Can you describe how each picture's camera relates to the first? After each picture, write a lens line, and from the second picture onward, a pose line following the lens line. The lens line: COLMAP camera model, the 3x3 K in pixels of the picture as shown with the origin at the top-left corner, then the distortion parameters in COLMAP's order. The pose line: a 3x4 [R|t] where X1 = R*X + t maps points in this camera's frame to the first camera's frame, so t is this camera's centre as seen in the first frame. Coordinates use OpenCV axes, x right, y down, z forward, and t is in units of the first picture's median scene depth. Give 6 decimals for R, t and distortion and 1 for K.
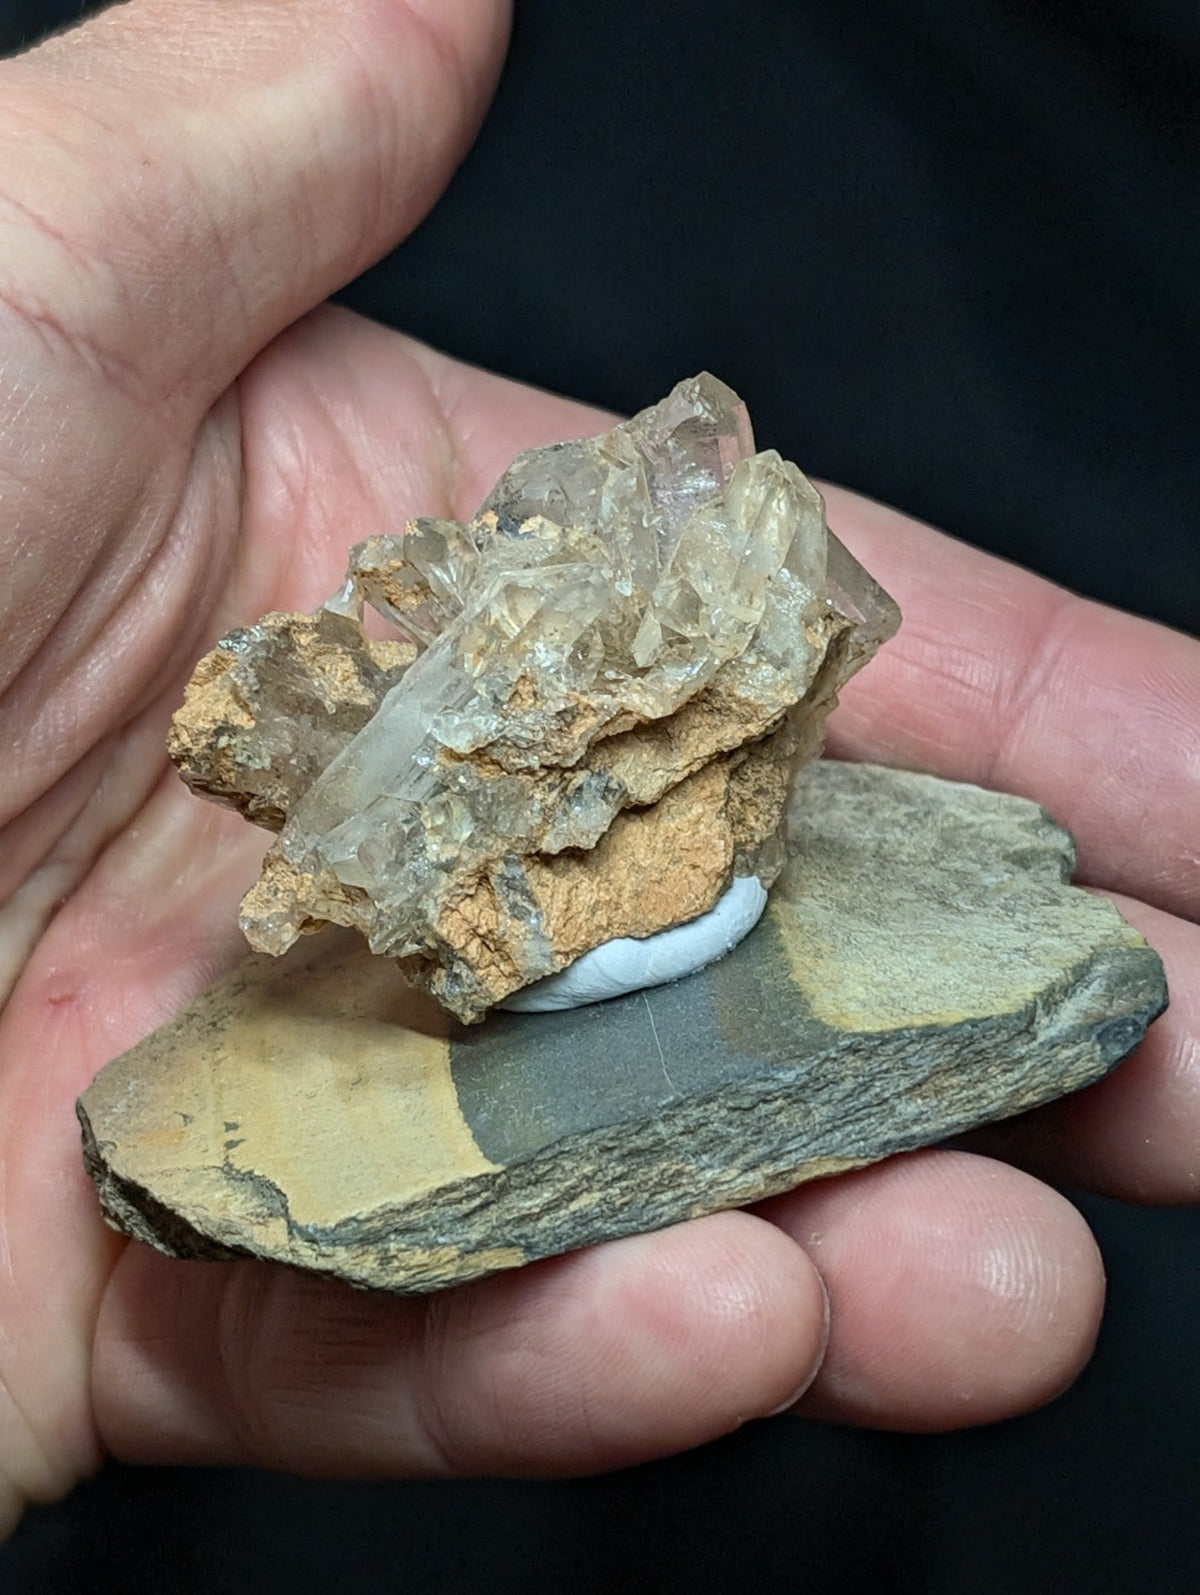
lens RADIAL K [[4530.8, 0, 572.8], [0, 4530.8, 746.9], [0, 0, 1]] dist [0.177111, 0.000000]
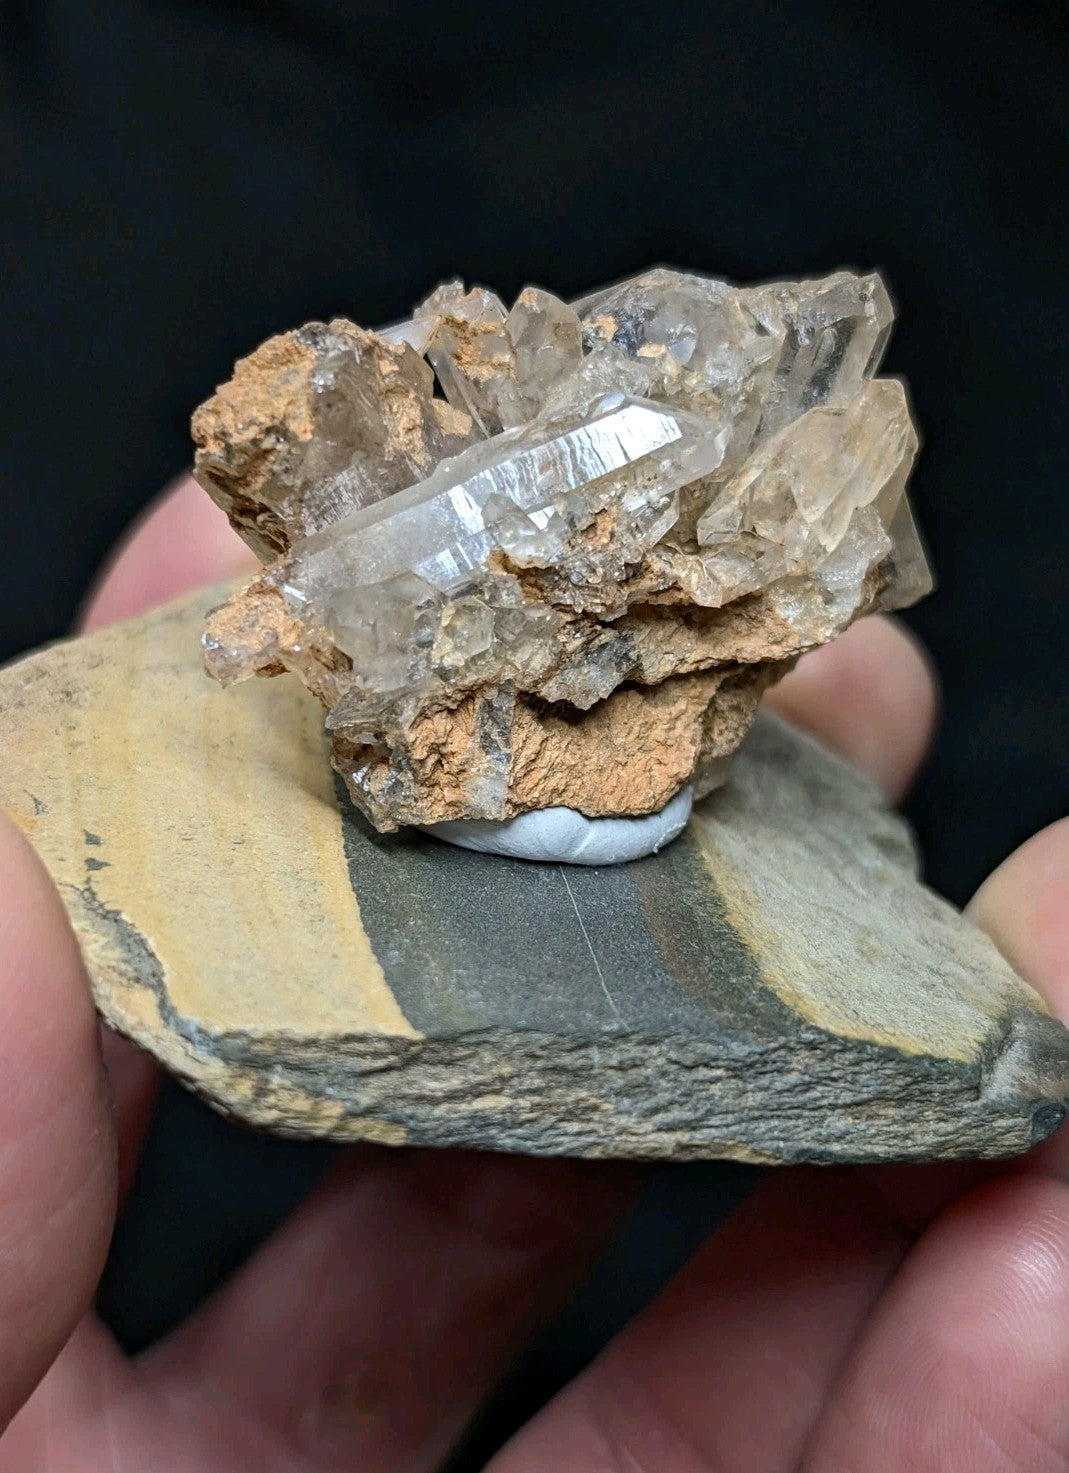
lens RADIAL K [[2604.1, 0, 524.1], [0, 2604.1, 803.8], [0, 0, 1]] dist [0.153673, 0.000000]
pose [[0.890426, 0.363849, 0.273414, -0.145517], [-0.394718, 0.916435, 0.065918, 0.009993], [-0.226582, -0.166616, 0.959635, 0.497217]]
